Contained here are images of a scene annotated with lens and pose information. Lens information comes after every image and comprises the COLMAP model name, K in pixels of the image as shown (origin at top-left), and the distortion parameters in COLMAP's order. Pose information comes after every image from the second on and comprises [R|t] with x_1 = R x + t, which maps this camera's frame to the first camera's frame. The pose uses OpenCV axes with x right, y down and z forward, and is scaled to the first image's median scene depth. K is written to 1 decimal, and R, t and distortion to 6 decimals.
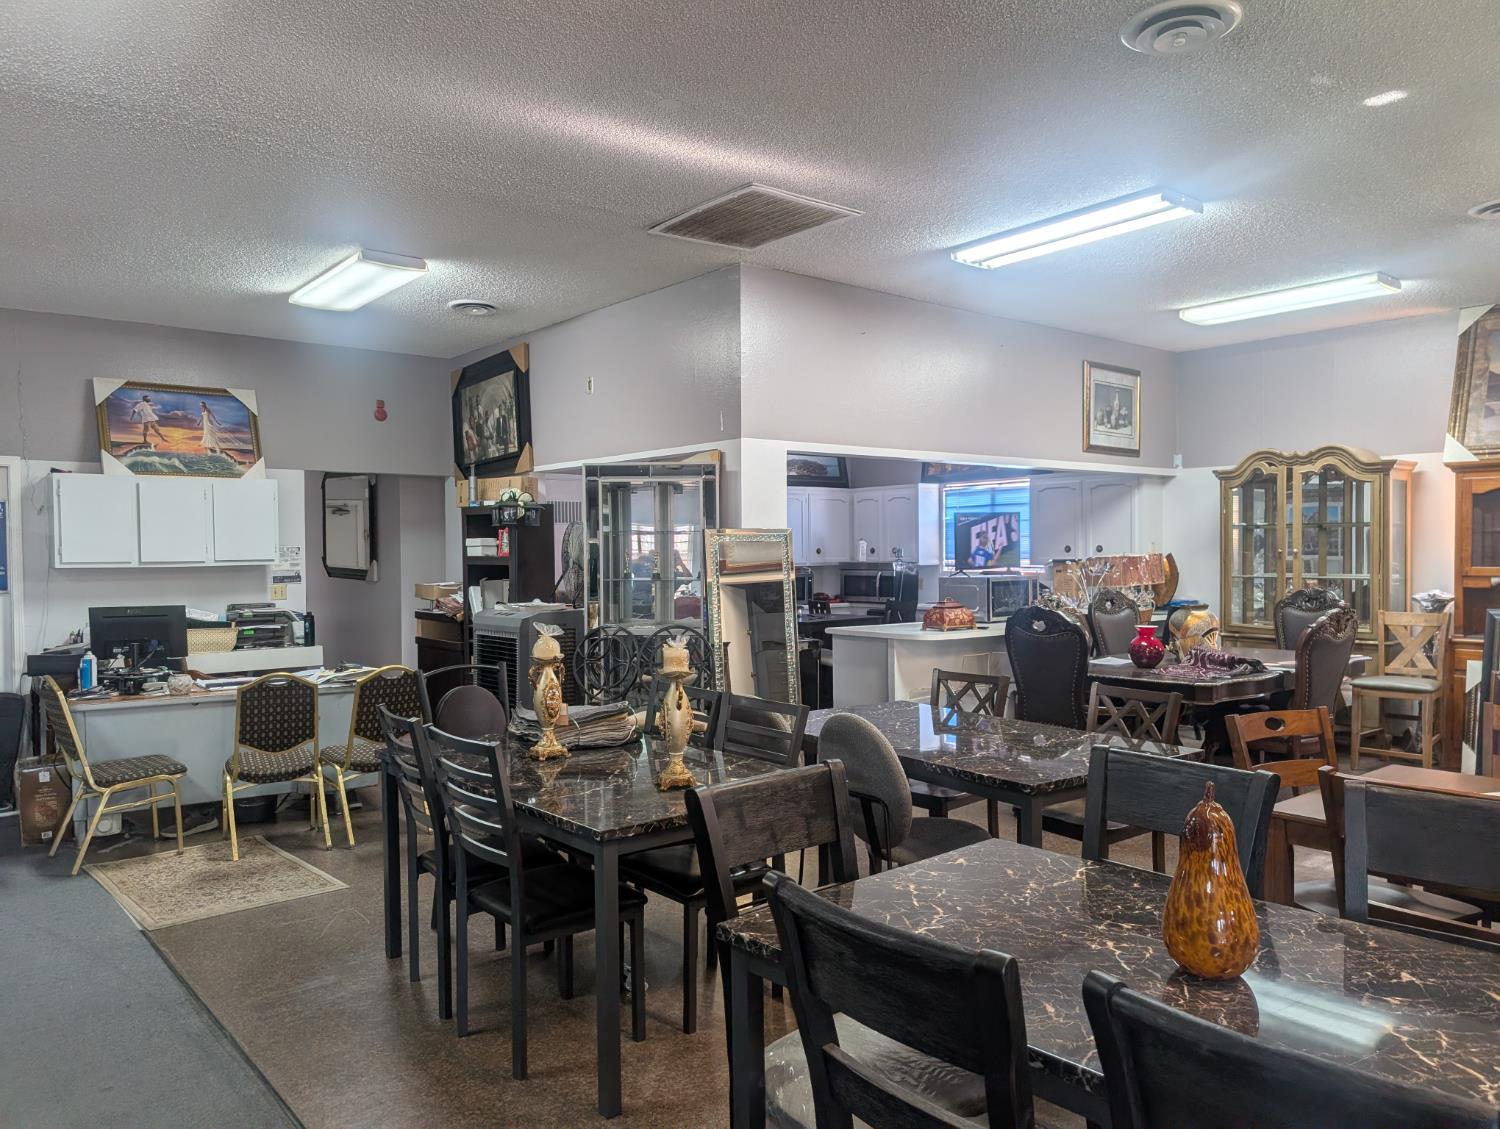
lens RADIAL K [[1060.5, 0, 749.4], [0, 1060.5, 563.8], [0, 0, 1]] dist [0.032129, -0.019313]
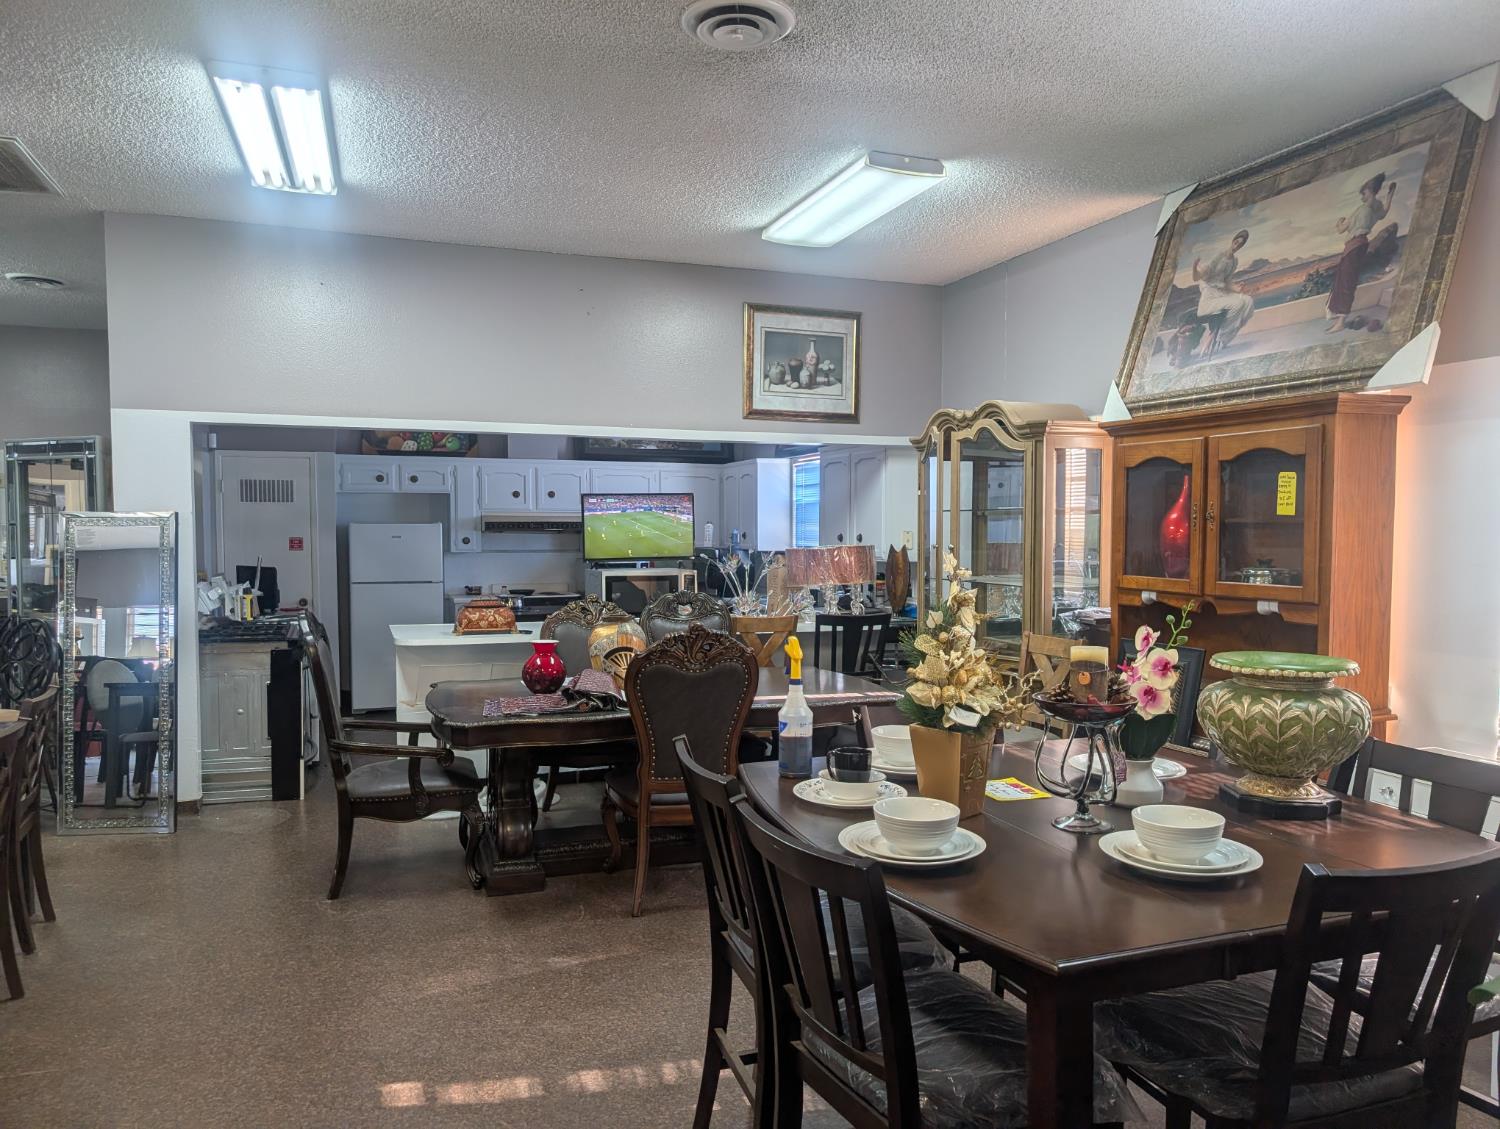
lens RADIAL K [[1060.5, 0, 753.3], [0, 1060.5, 566.7], [0, 0, 1]] dist [0.032129, -0.019313]
pose [[0.937749, 0.024840, -0.346424, 0.600150], [-0.015879, 0.999462, 0.028684, -0.015985], [0.346951, -0.021397, 0.937639, 0.246510]]
